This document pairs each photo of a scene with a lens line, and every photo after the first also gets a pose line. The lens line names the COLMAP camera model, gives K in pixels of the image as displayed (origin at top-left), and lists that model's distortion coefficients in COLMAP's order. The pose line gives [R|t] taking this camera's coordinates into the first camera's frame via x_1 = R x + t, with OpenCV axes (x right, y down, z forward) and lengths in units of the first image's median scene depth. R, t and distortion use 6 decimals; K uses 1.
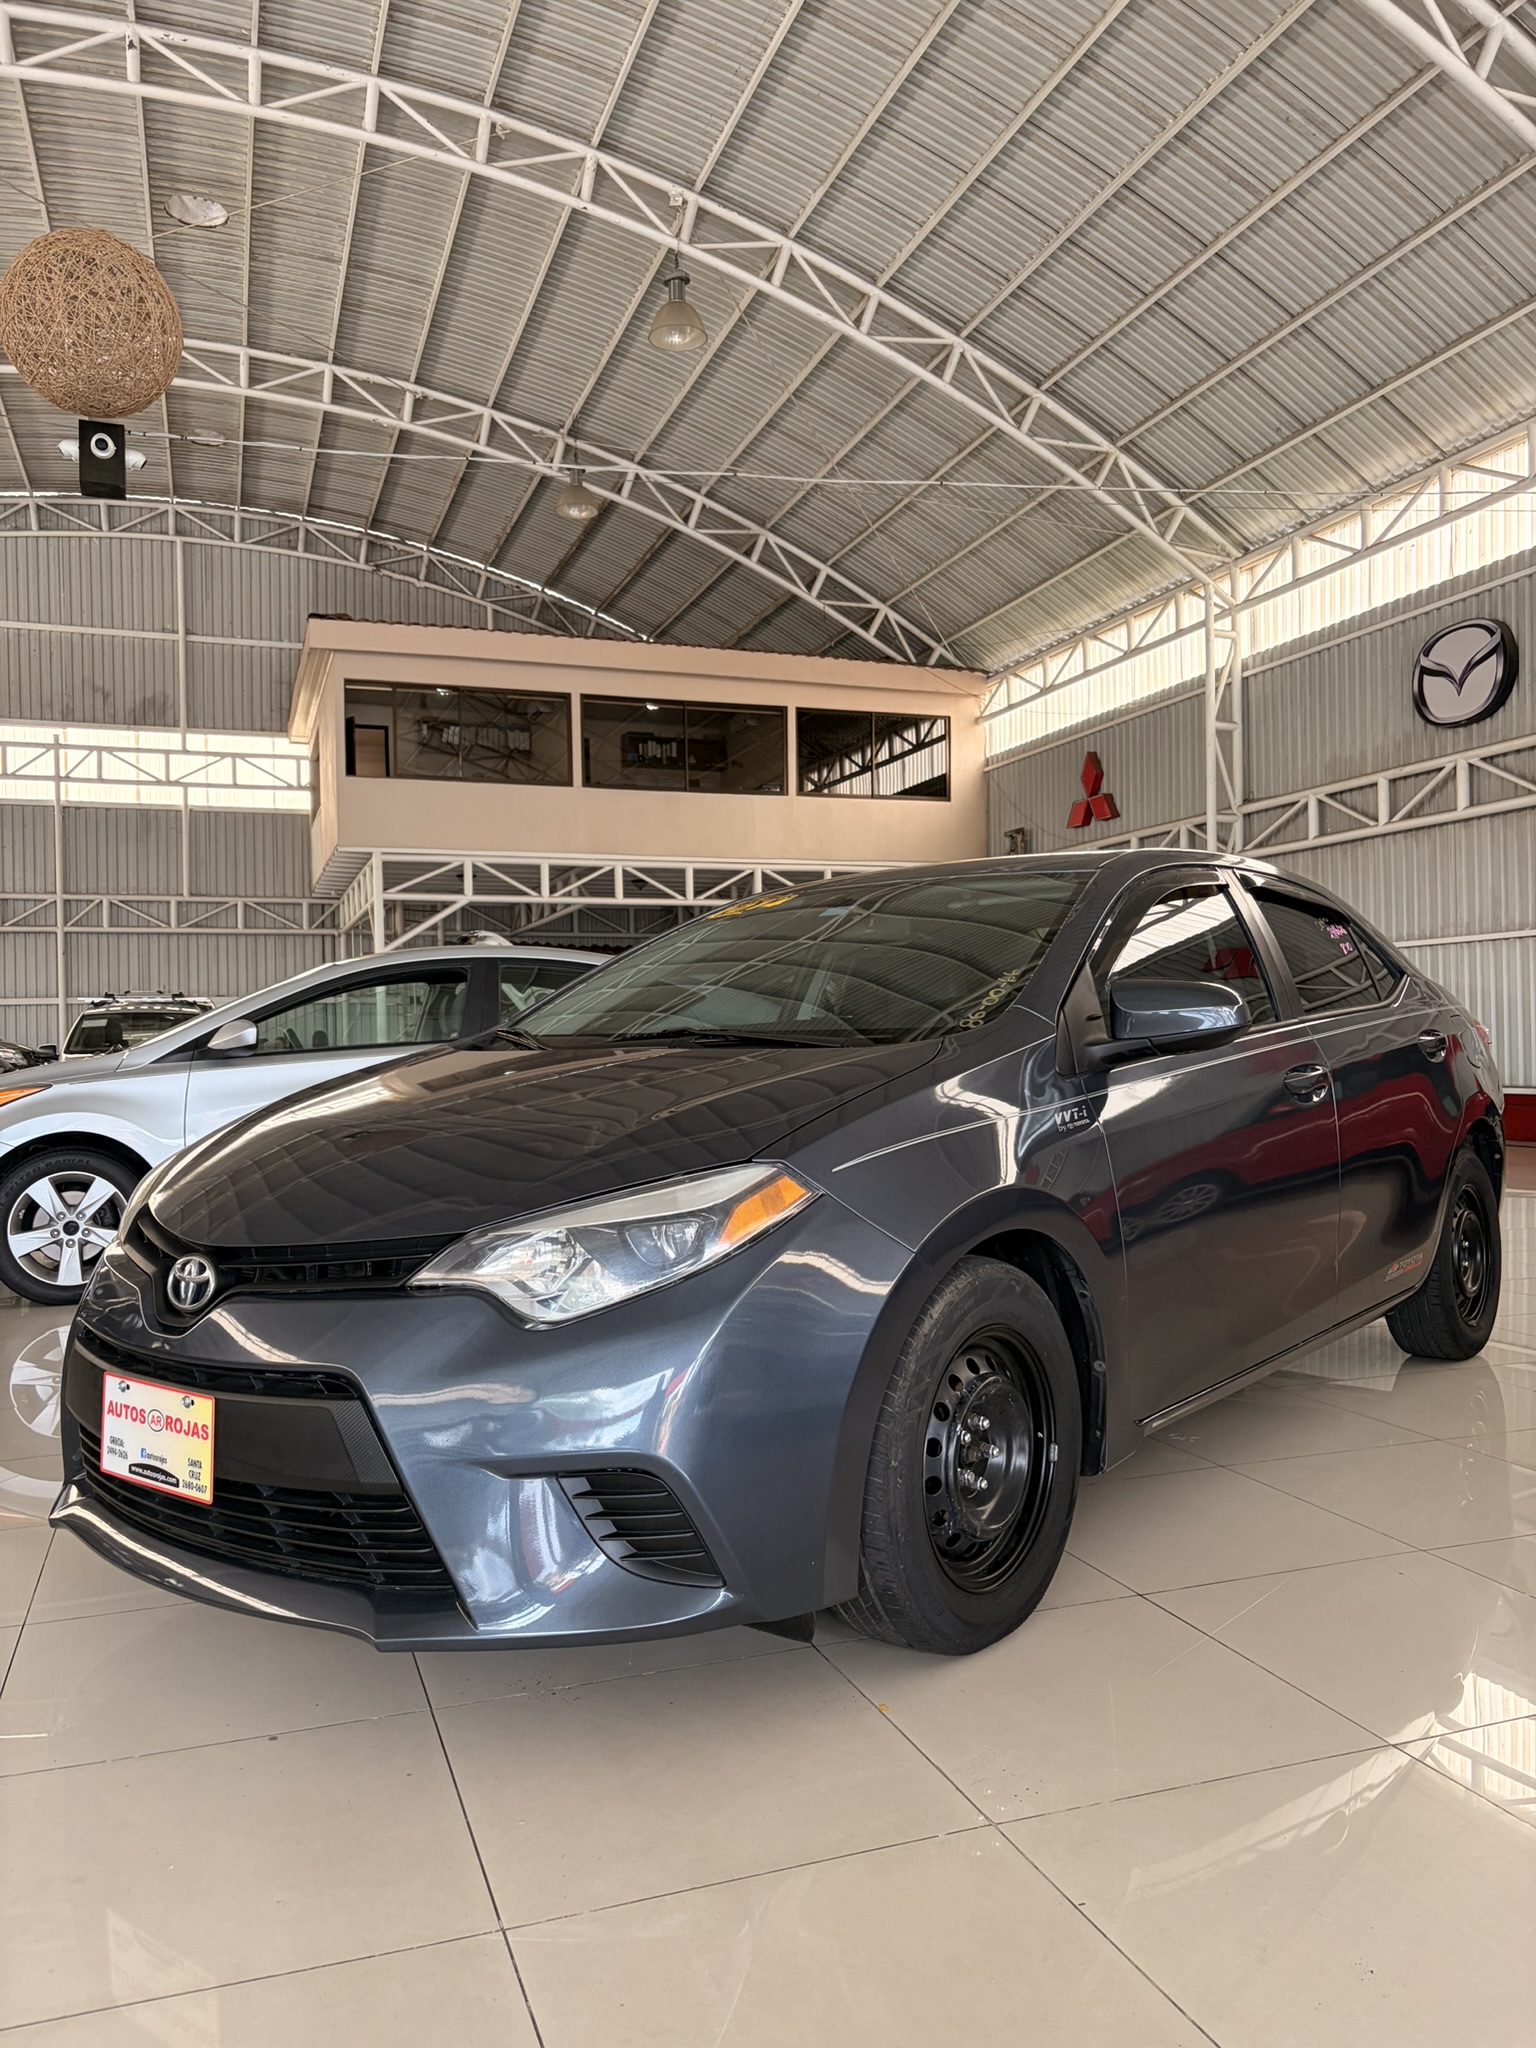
lens RADIAL K [[1510.7, 0, 768.0], [0, 1510.7, 1024.0], [0, 0, 1]] dist [-0.007455, -0.002652]
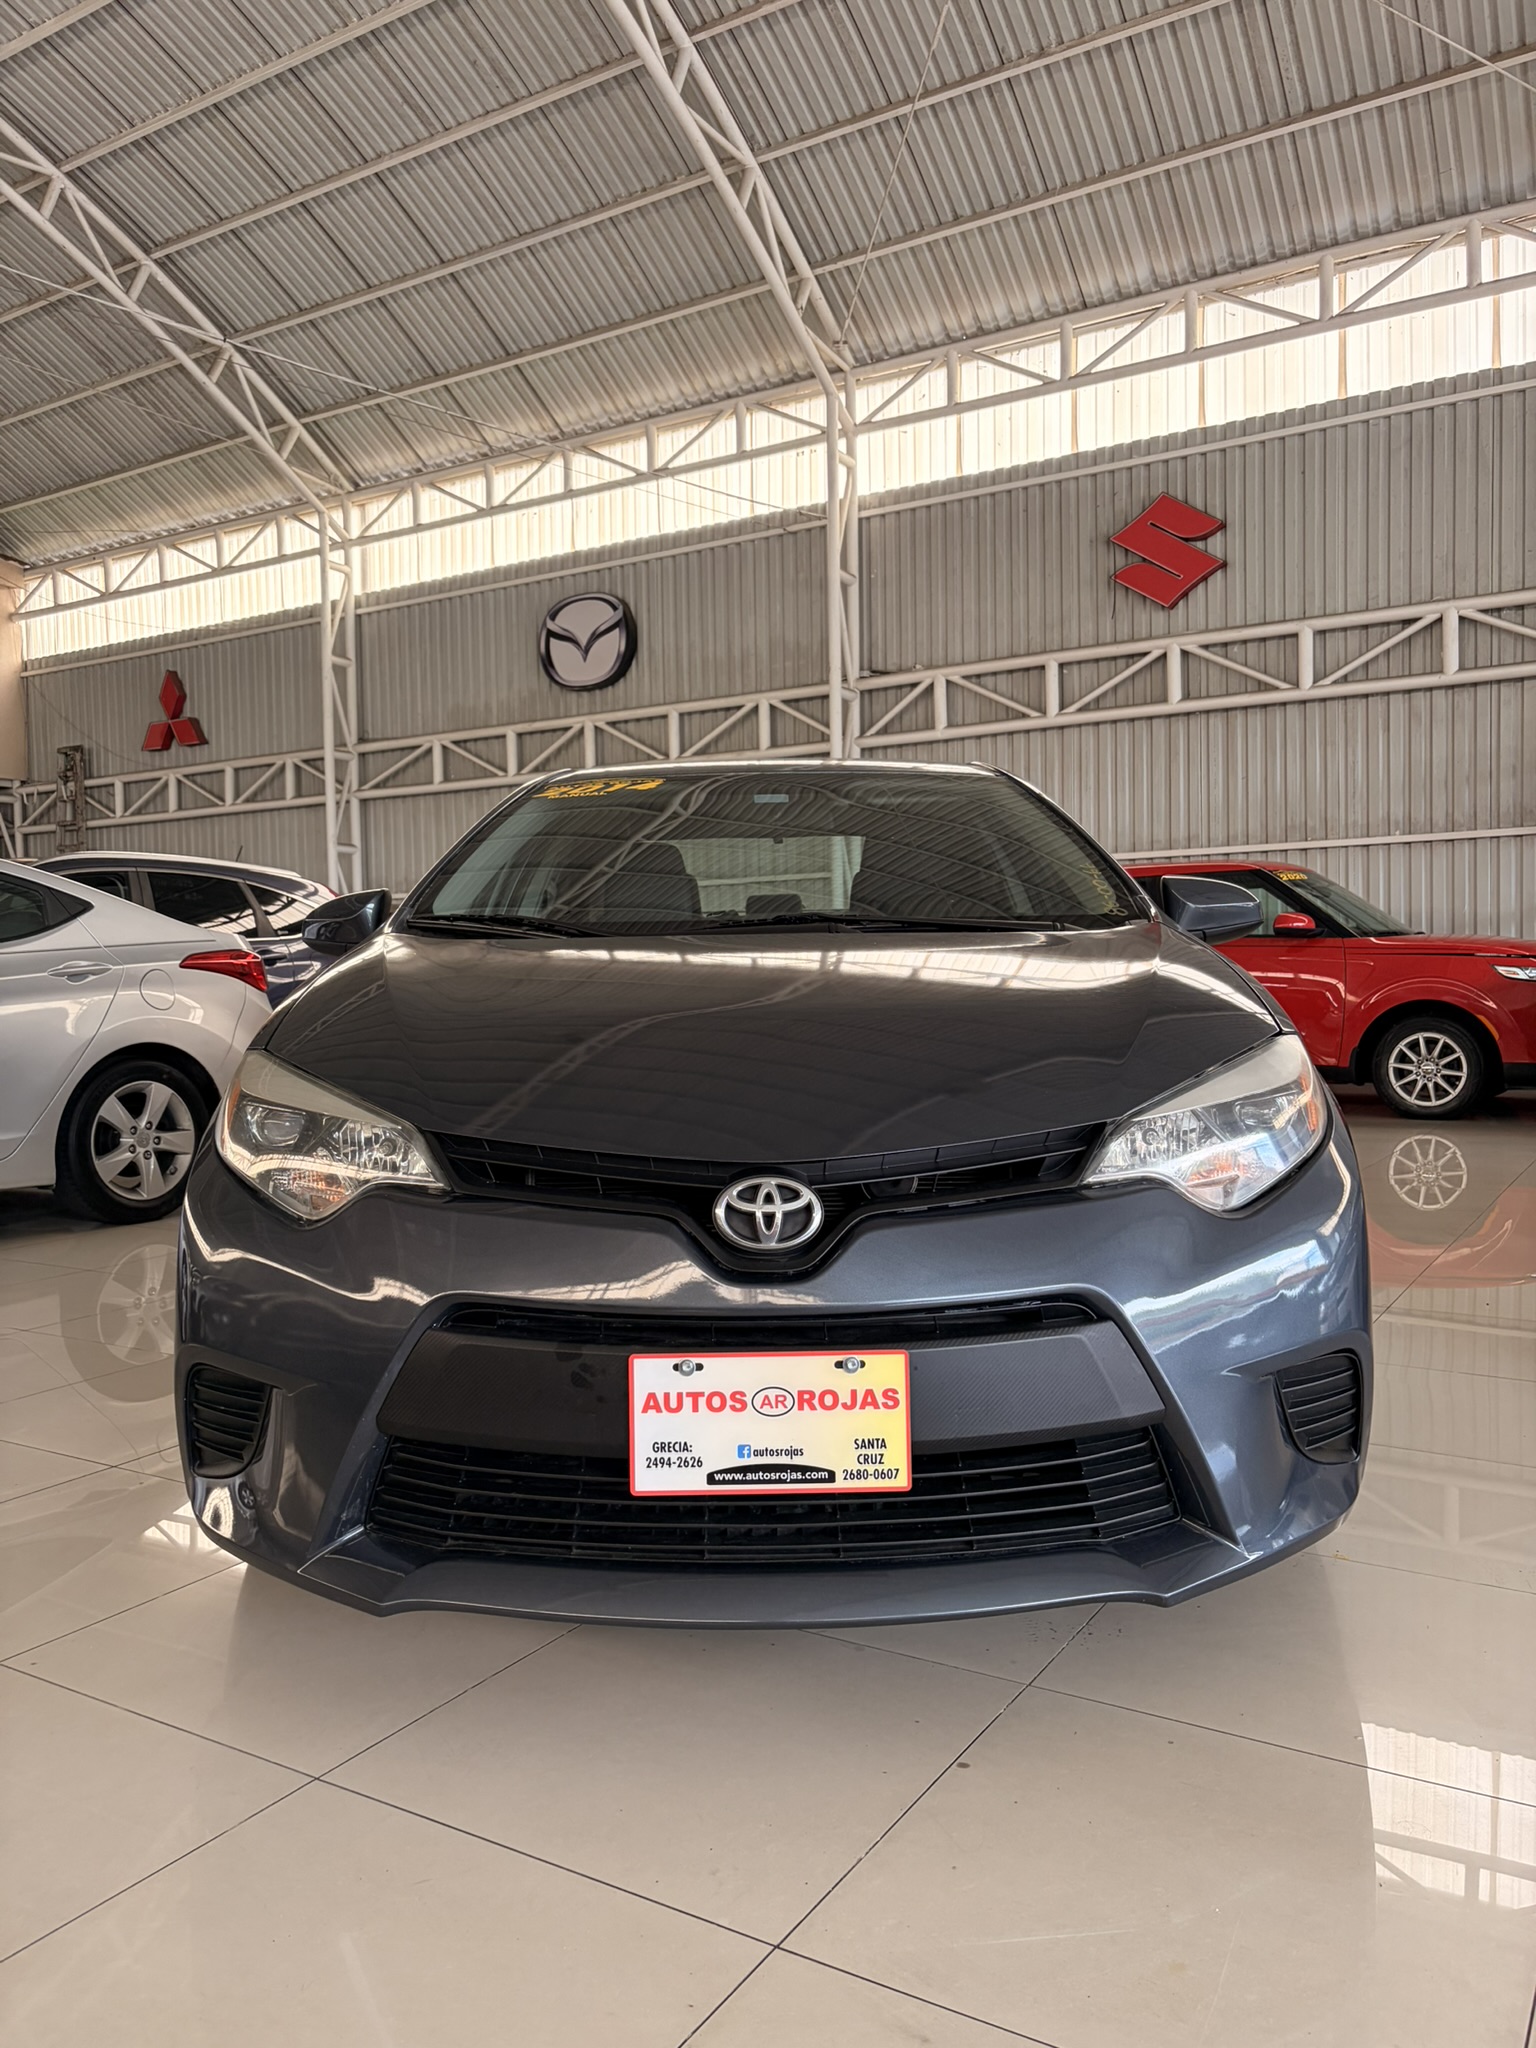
lens RADIAL K [[1680.9, 0, 768.0], [0, 1680.9, 1024.0], [0, 0, 1]] dist [0.001172, -0.000845]
pose [[0.801791, -0.015372, 0.597406, -0.864086], [-0.000089, 0.999666, 0.025841, 0.056704], [-0.597604, -0.020772, 0.801522, 0.339997]]
